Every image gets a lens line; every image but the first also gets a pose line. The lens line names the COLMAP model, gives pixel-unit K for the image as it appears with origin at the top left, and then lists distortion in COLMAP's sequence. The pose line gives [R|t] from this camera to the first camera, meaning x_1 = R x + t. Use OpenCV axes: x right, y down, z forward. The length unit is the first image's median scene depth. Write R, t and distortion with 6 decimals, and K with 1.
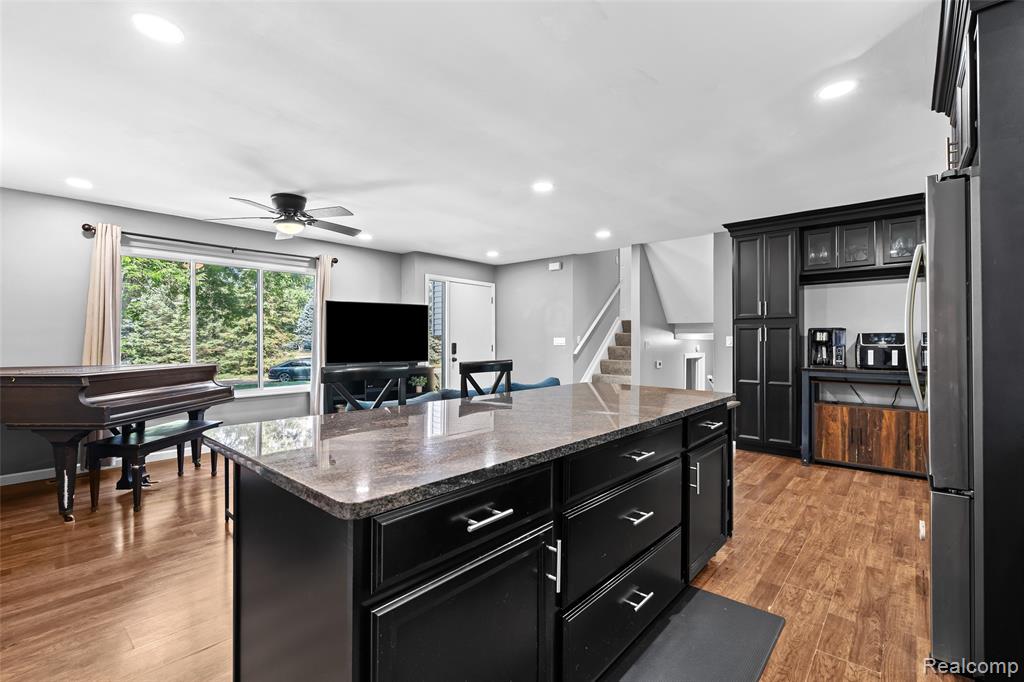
lens RADIAL K [[460.6, 0, 515.1], [0, 460.6, 338.2], [0, 0, 1]] dist [-0.003476, -0.000670]
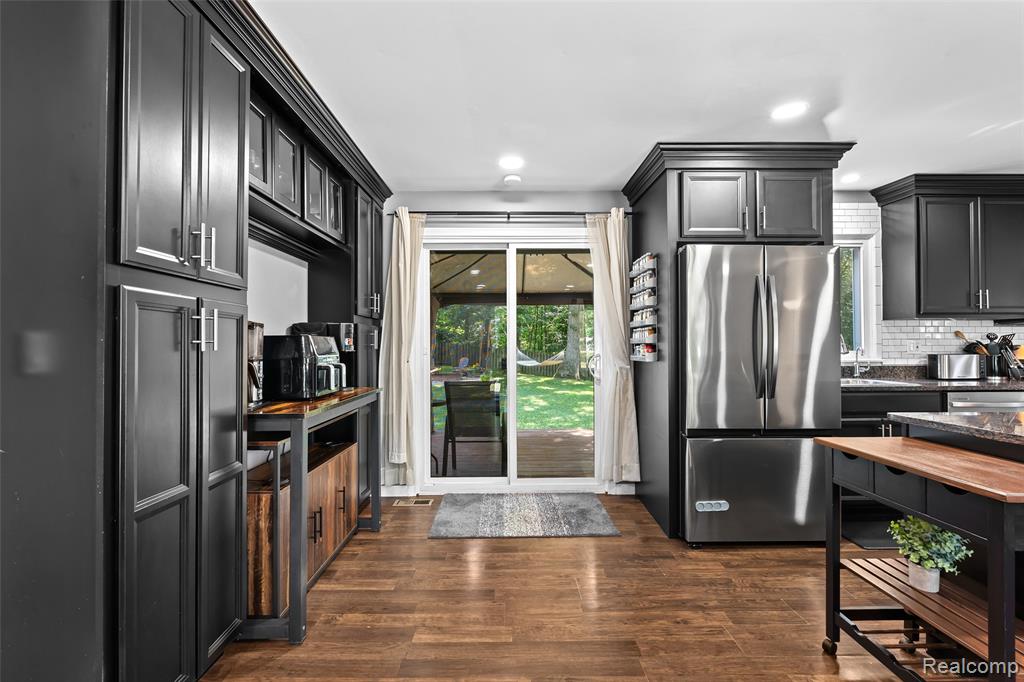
lens RADIAL K [[449.7, 0, 518.2], [0, 449.7, 338.1], [0, 0, 1]] dist [-0.004137, -0.000120]
pose [[-0.663598, 0.013731, 0.747963, 0.207785], [0.000272, 0.999836, -0.018113, 0.003610], [-0.748089, -0.011816, -0.663493, 1.296955]]
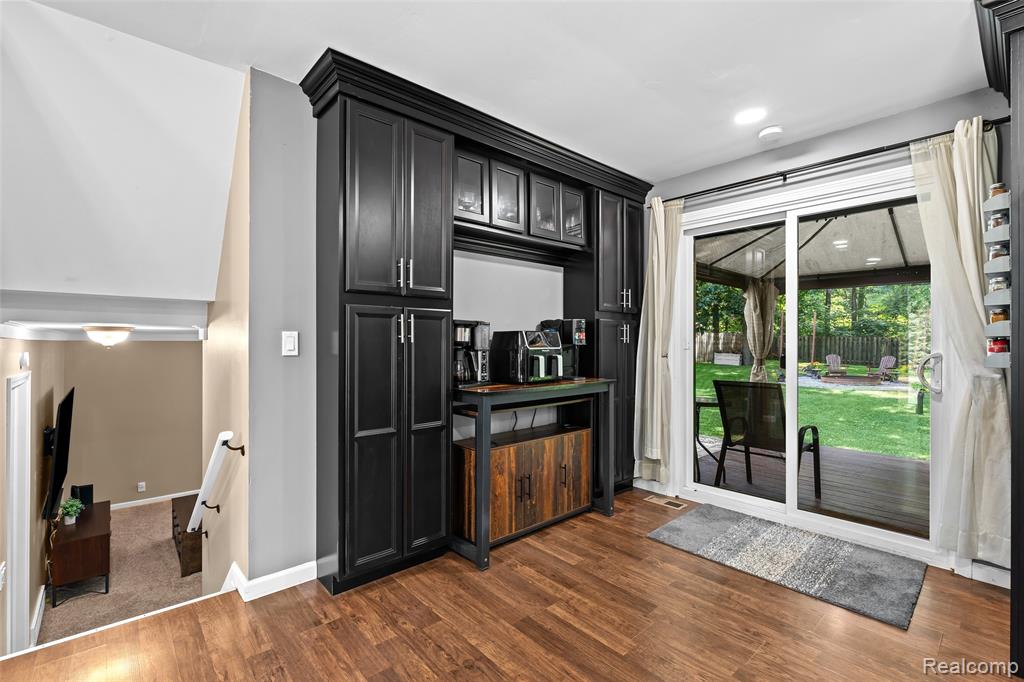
lens RADIAL K [[460.6, 0, 515.1], [0, 460.6, 338.2], [0, 0, 1]] dist [-0.003476, -0.000670]
pose [[0.129257, 0.003965, 0.991603, 0.104575], [-0.004019, 0.999986, -0.003475, 0.003405], [-0.991603, -0.003536, 0.129271, 1.031645]]
